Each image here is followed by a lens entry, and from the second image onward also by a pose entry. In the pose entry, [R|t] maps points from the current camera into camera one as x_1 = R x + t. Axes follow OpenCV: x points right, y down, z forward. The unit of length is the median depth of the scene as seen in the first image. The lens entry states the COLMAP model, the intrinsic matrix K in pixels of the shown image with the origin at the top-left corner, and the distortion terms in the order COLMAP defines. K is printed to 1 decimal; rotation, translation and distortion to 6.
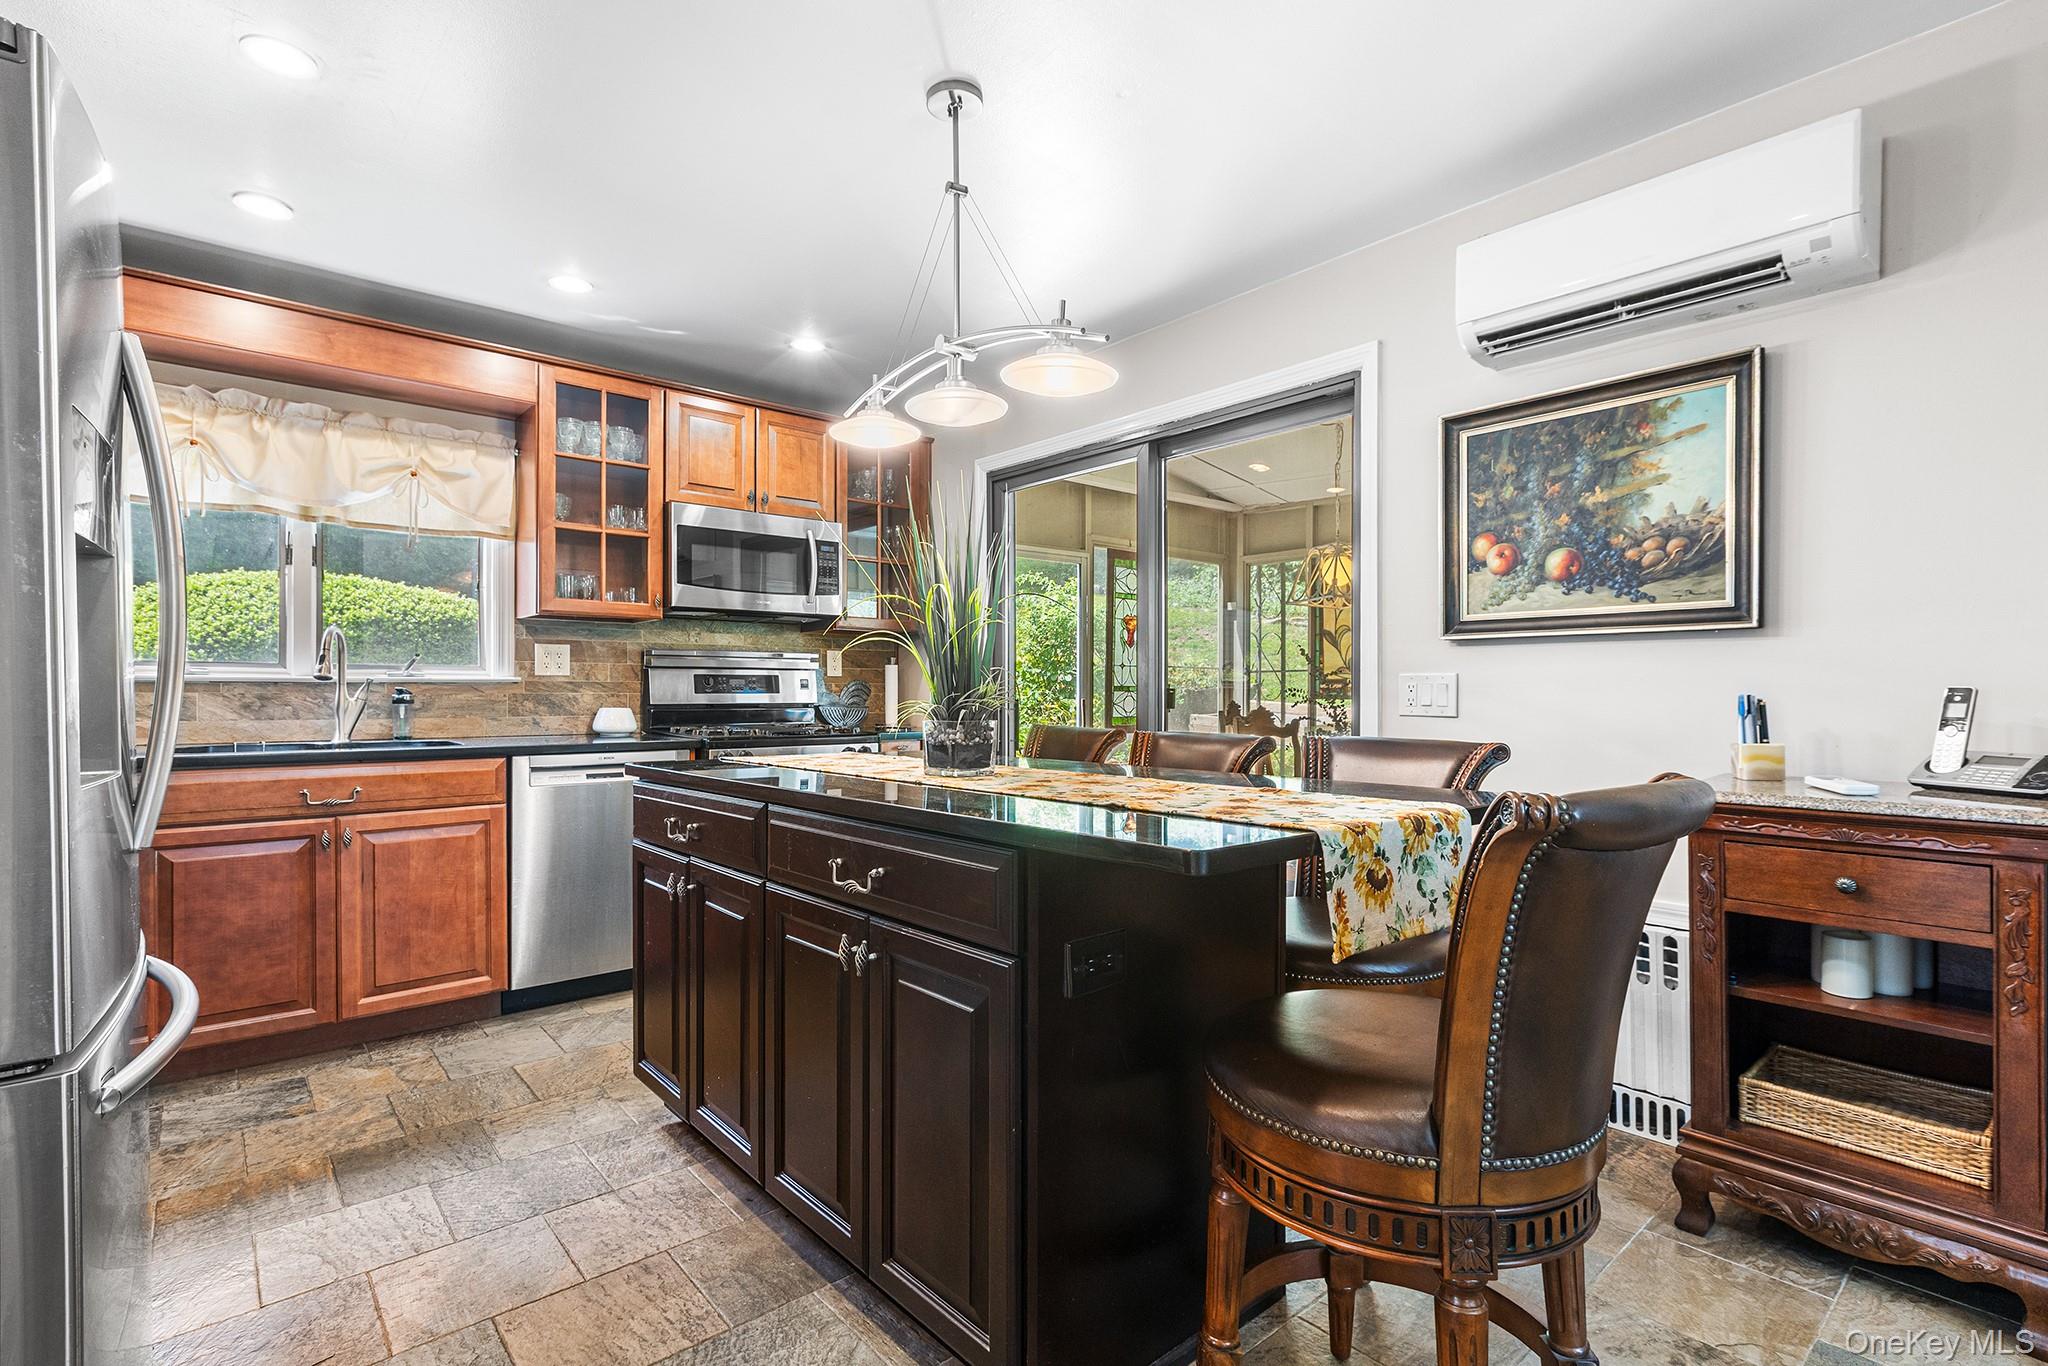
lens RADIAL K [[935.7, 0, 1030.4], [0, 935.7, 688.8], [0, 0, 1]] dist [0.001333, -0.000241]
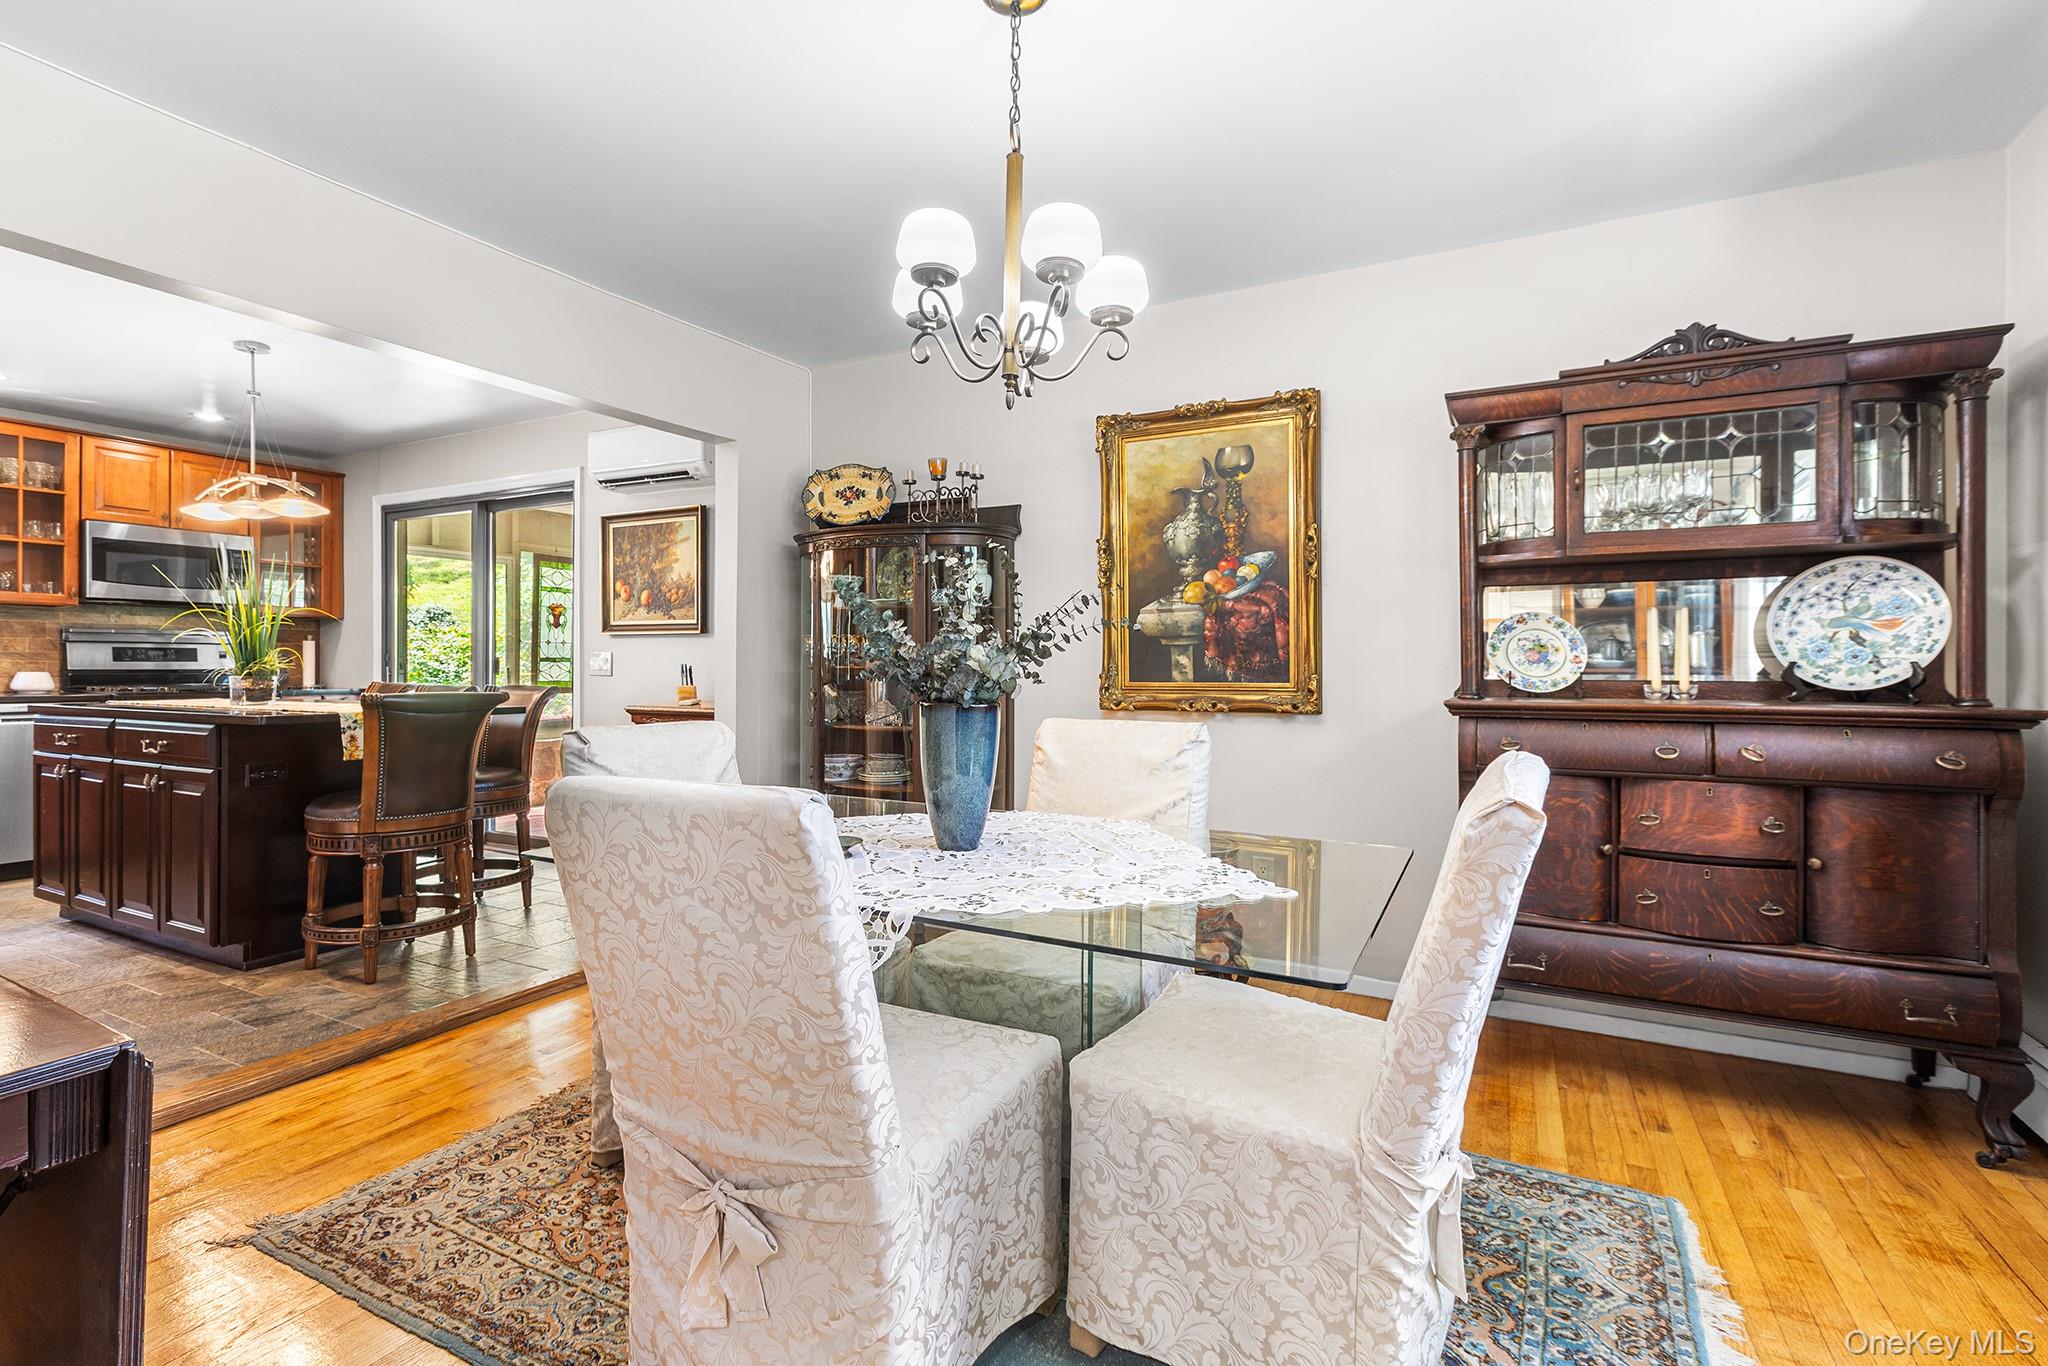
lens RADIAL K [[935.7, 0, 1015.5], [0, 935.7, 666.7], [0, 0, 1]] dist [0.001333, -0.000241]
pose [[0.935310, 0.003053, 0.353816, 0.399366], [-0.005557, 0.999966, 0.006062, -0.002820], [-0.353785, -0.007636, 0.935295, -0.753630]]
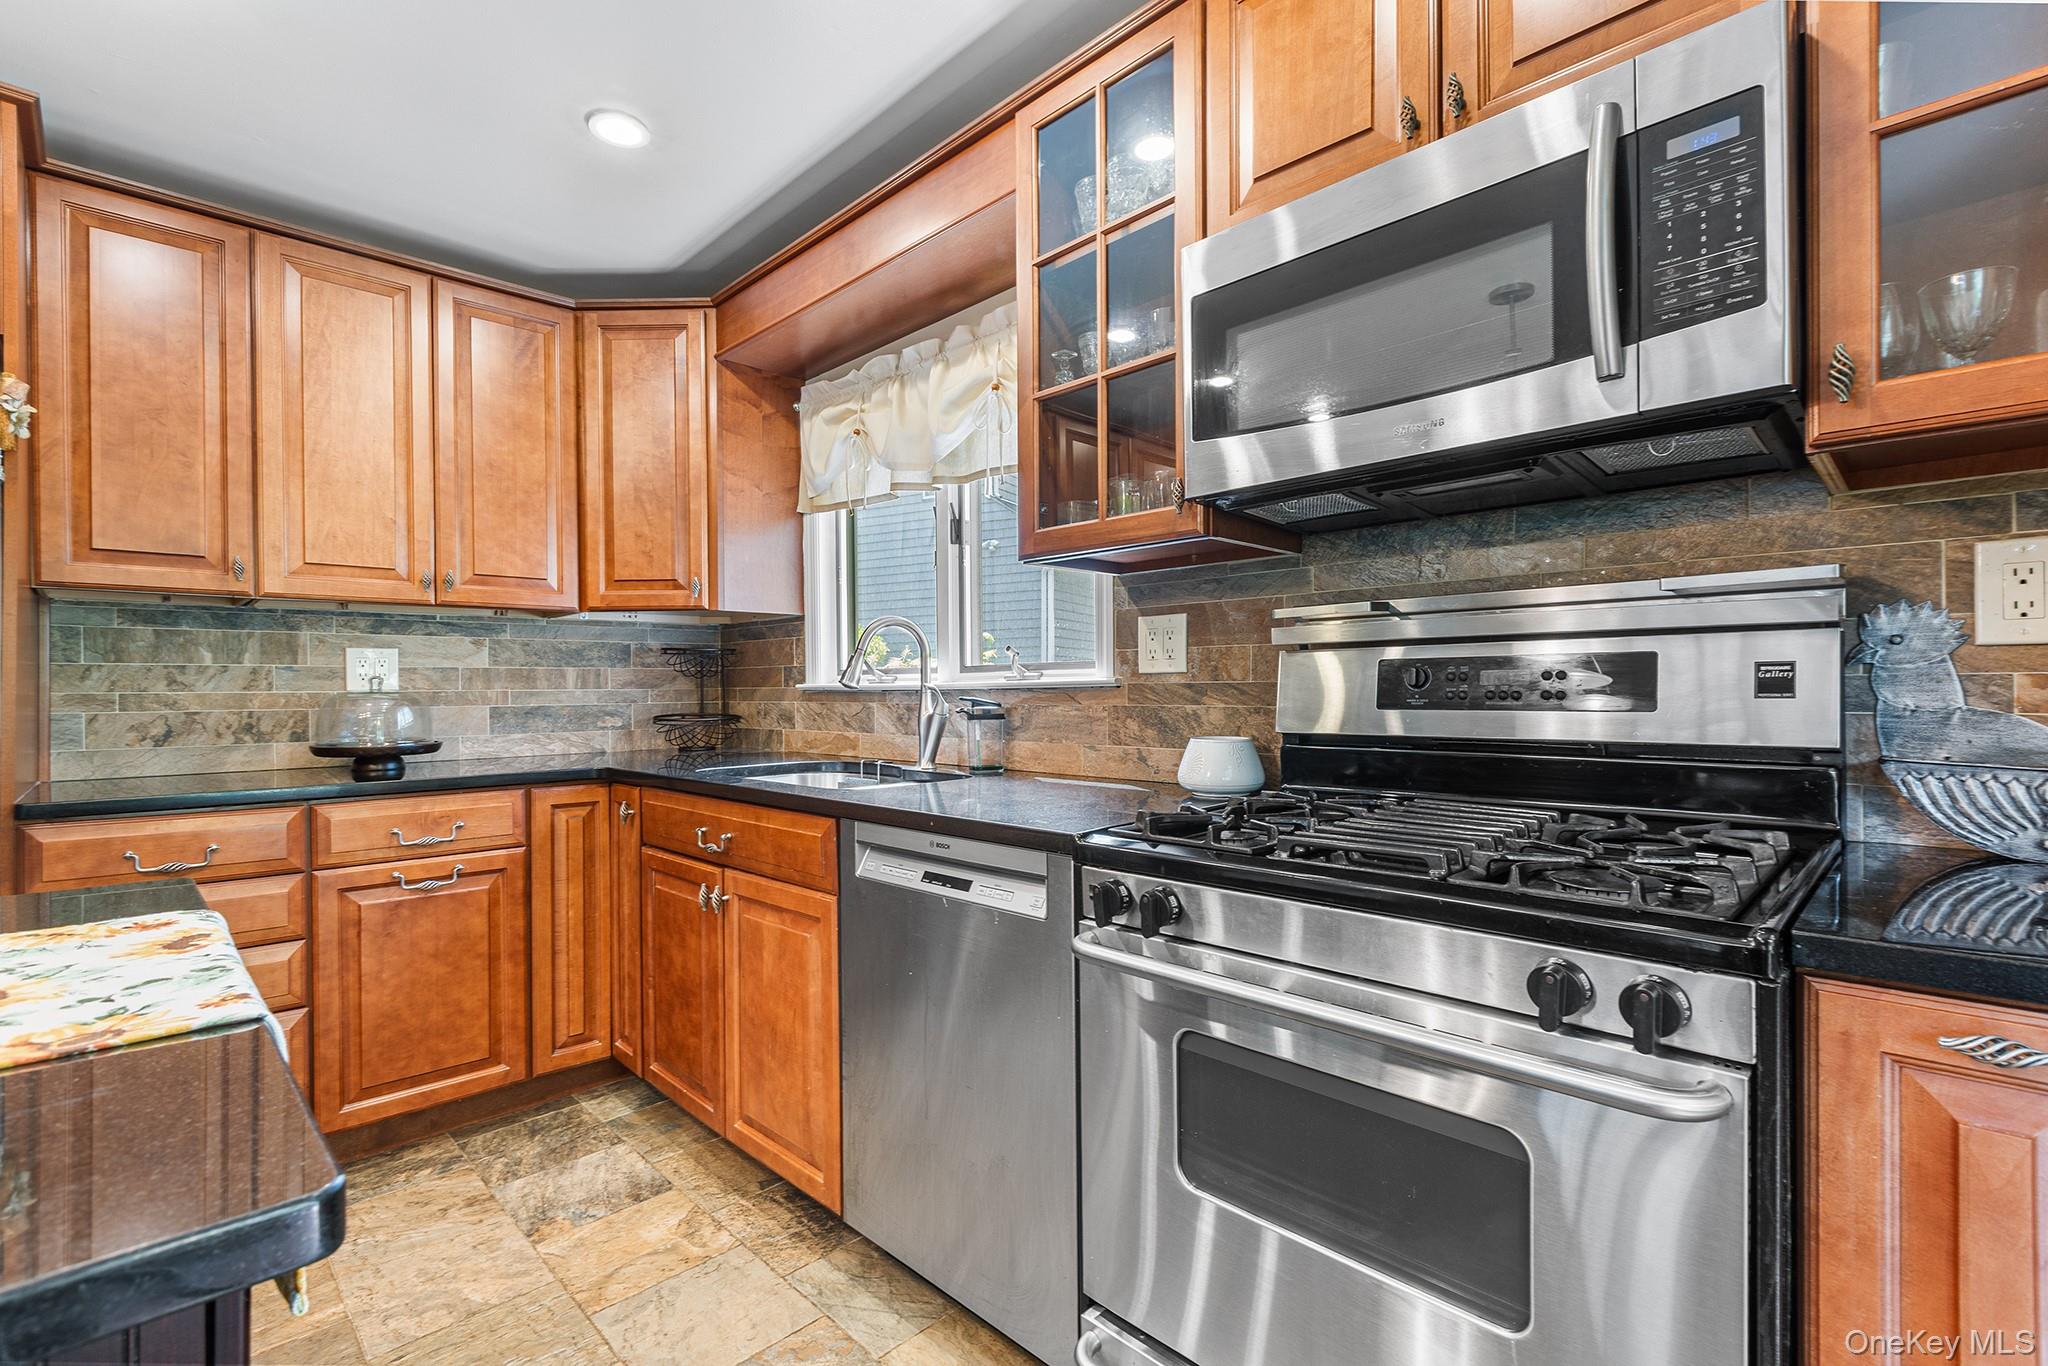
lens RADIAL K [[935.7, 0, 1023.9], [0, 935.7, 690.8], [0, 0, 1]] dist [0.001333, -0.000241]
pose [[0.047849, -0.000616, -0.998854, 0.027432], [0.013555, 0.999908, 0.000033, -0.004984], [0.998763, -0.013541, 0.047853, 0.894713]]
